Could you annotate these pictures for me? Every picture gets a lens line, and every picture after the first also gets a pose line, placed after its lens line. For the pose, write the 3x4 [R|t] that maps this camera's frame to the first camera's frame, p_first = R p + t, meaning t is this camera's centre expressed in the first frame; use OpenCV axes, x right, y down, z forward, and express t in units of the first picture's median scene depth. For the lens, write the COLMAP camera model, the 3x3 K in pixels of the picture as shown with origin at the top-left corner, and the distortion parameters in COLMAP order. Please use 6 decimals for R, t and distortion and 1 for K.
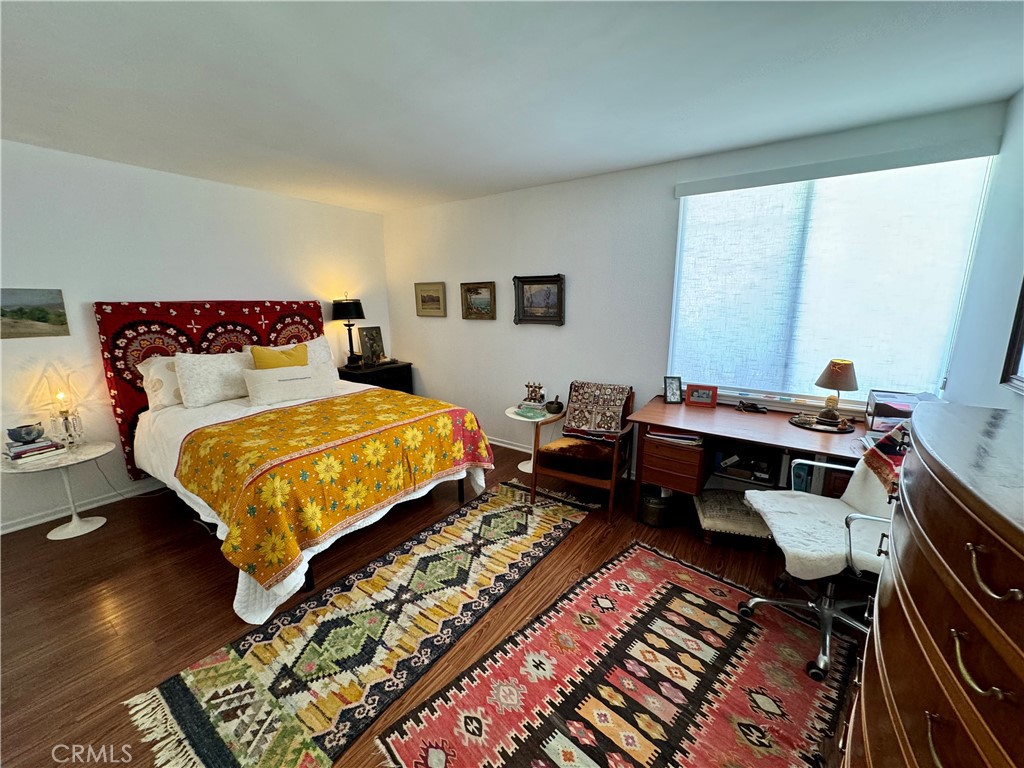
lens RADIAL K [[407.1, 0, 512.1], [0, 407.1, 383.6], [0, 0, 1]] dist [0.004540, -0.001711]
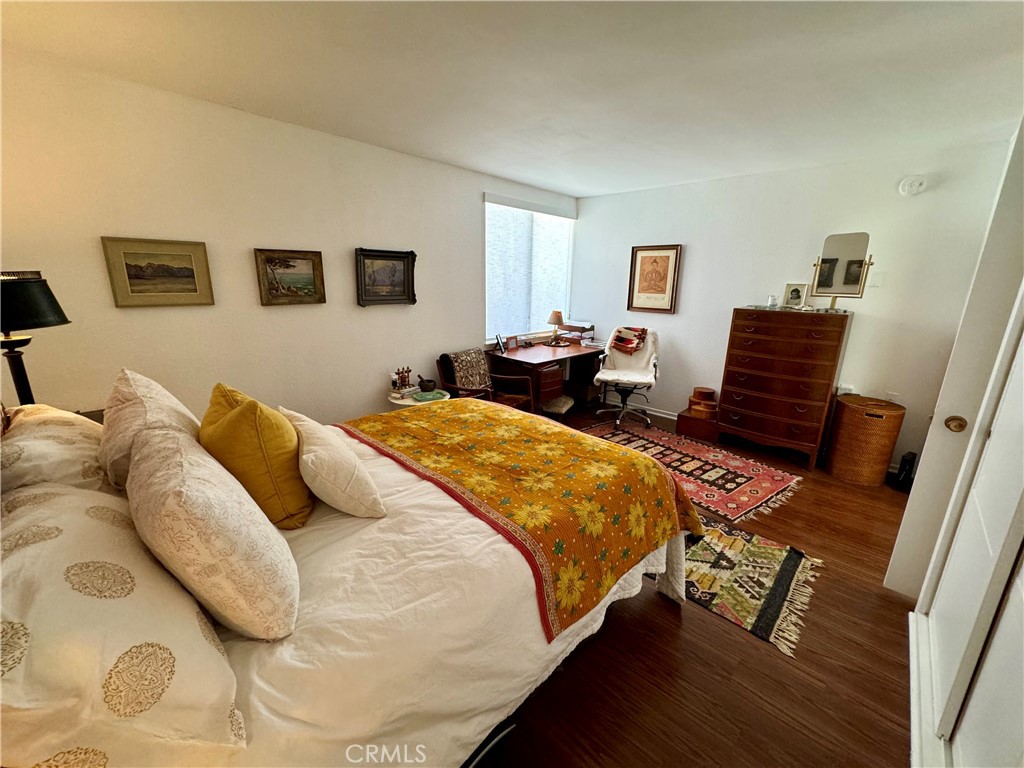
lens RADIAL K [[407.1, 0, 510.0], [0, 407.1, 381.4], [0, 0, 1]] dist [0.004540, -0.001711]
pose [[0.148797, -0.241001, 0.959050, -1.704959], [0.183771, 0.959692, 0.212650, -0.264092], [-0.971642, 0.144604, 0.187089, 1.256210]]
